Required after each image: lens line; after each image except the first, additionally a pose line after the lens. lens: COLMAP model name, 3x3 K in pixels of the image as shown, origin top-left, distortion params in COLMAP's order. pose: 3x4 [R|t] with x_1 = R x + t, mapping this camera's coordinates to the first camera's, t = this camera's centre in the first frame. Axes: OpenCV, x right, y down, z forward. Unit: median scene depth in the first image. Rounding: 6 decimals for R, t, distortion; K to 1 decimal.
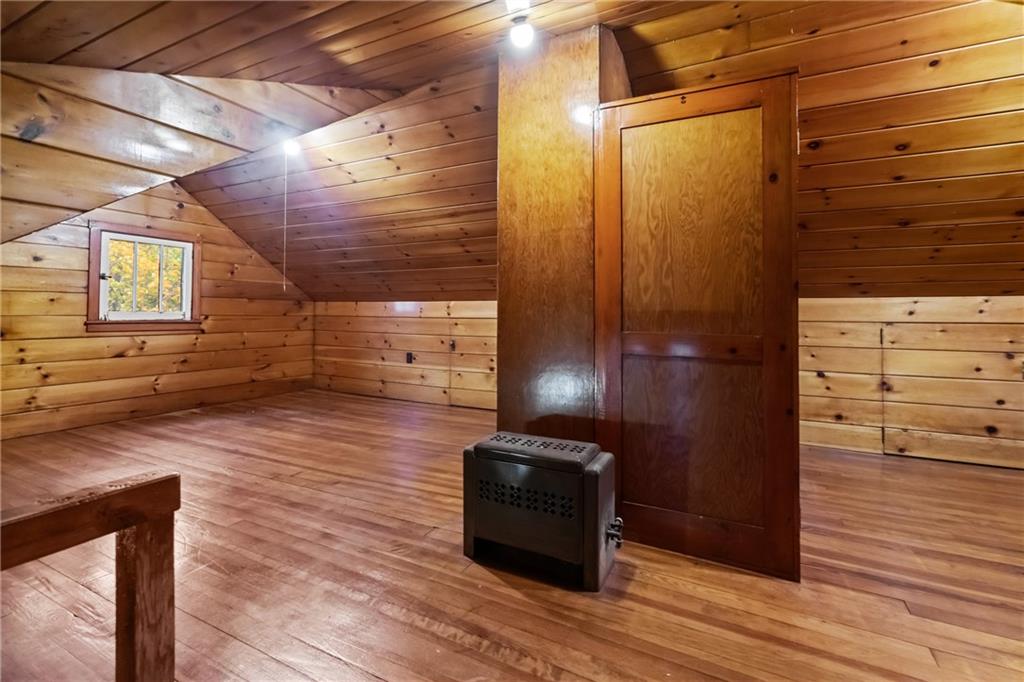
lens RADIAL K [[473.8, 0, 517.2], [0, 473.8, 312.2], [0, 0, 1]] dist [-0.001020, 0.000954]
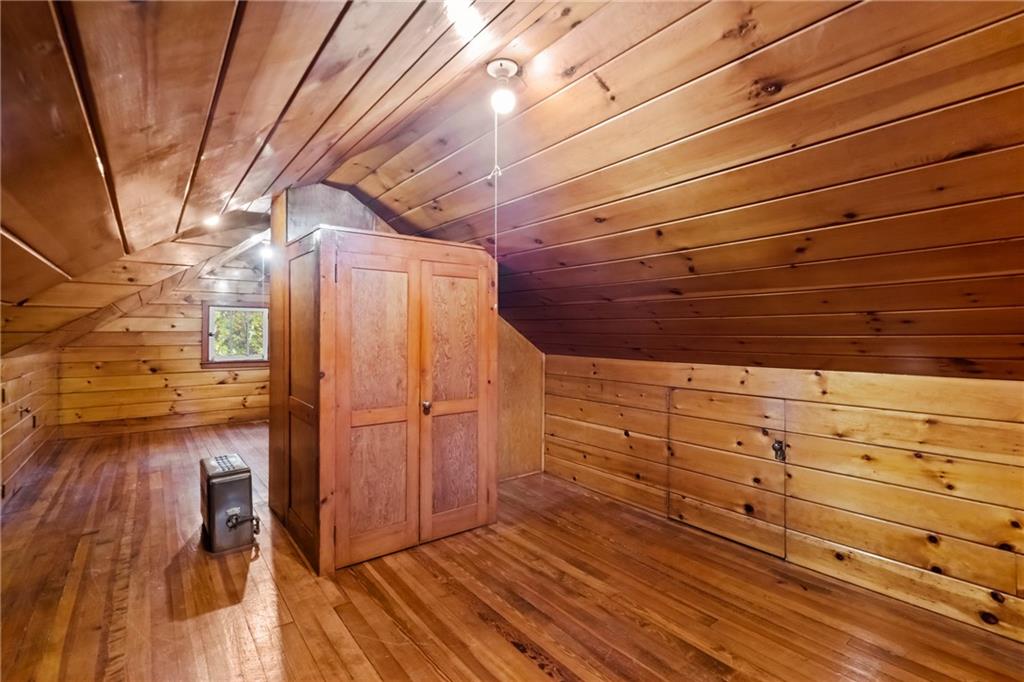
lens RADIAL K [[473.8, 0, 520.4], [0, 473.8, 337.8], [0, 0, 1]] dist [-0.001020, 0.000954]
pose [[0.908040, 0.002500, -0.418877, 0.778594], [0.004502, 0.999866, 0.015728, -0.085442], [0.418860, -0.016167, 0.907907, -0.029898]]
